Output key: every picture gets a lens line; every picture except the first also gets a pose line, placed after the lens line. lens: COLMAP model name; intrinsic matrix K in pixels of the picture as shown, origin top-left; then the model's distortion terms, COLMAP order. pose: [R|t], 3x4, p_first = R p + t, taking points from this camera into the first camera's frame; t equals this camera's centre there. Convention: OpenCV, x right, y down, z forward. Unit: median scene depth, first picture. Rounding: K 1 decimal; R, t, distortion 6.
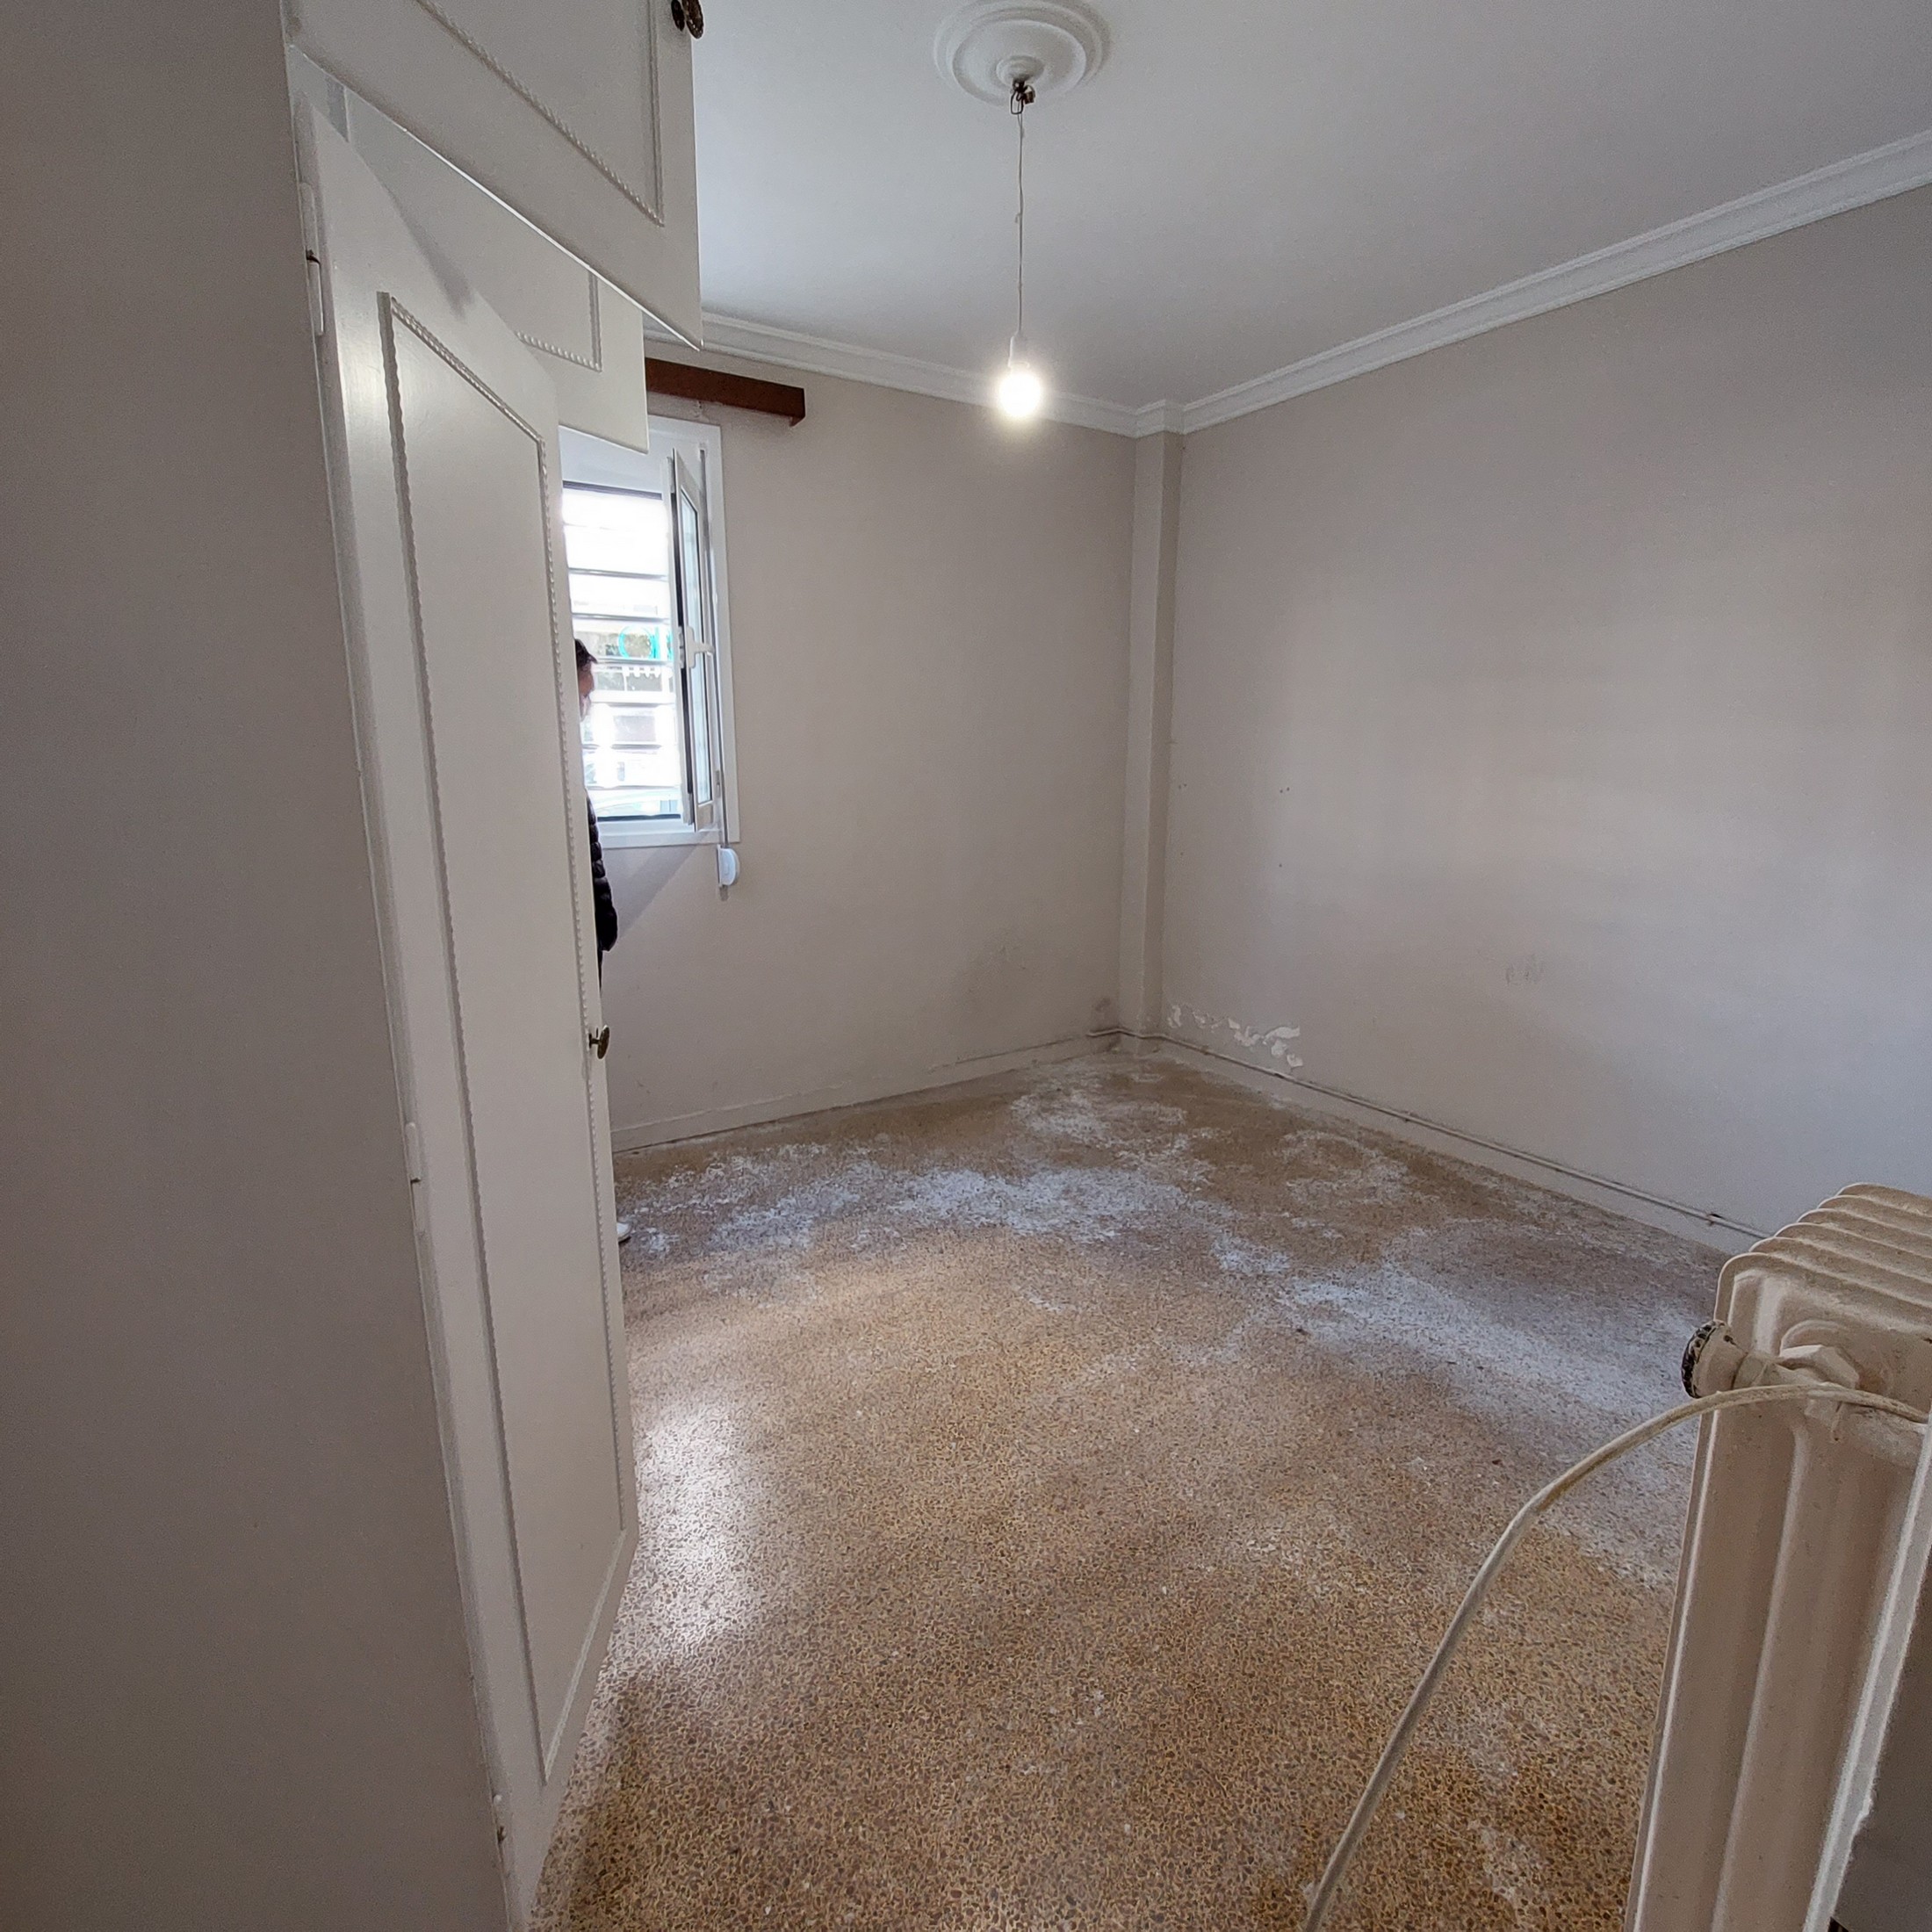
lens RADIAL K [[1026.0, 0, 952.0], [0, 1026.0, 977.6], [0, 0, 1]] dist [-0.004534, -0.011285]
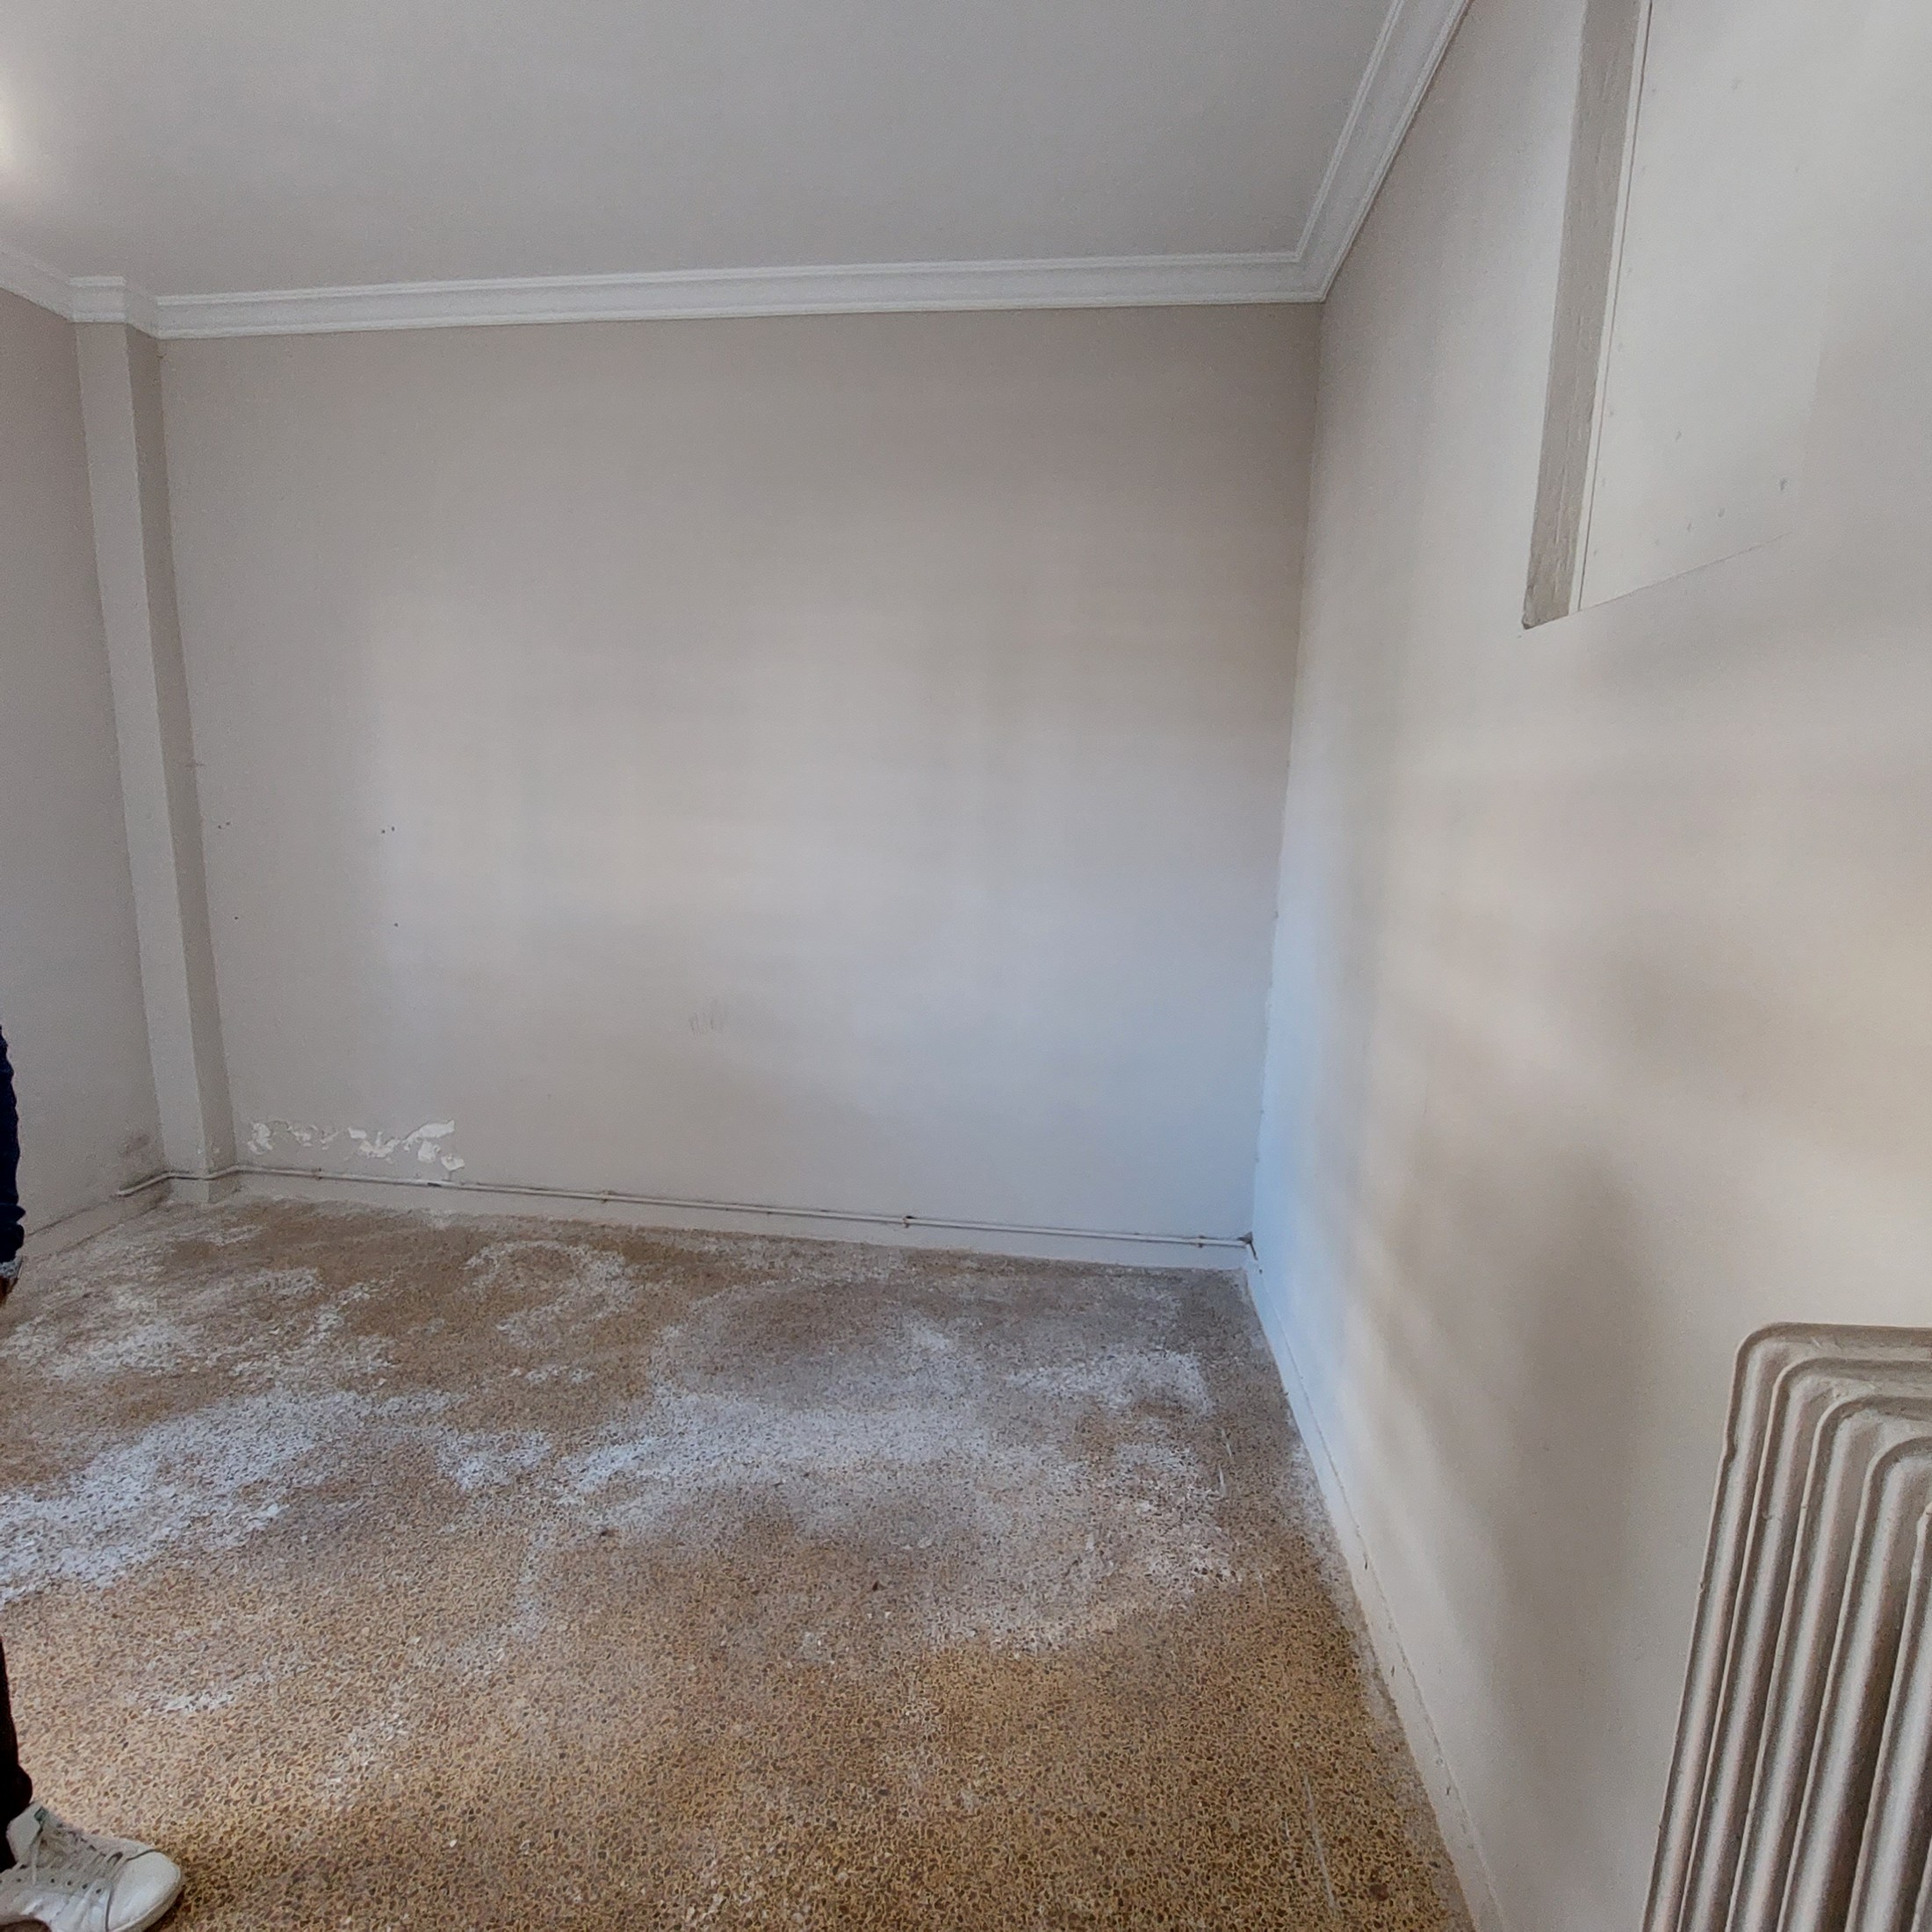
lens RADIAL K [[1026.0, 0, 952.0], [0, 1026.0, 977.6], [0, 0, 1]] dist [-0.004534, -0.011285]
pose [[0.626424, -0.120376, 0.770131, -0.028155], [0.143047, 0.988977, 0.038229, -0.044495], [-0.766244, 0.086218, 0.636739, 0.200519]]
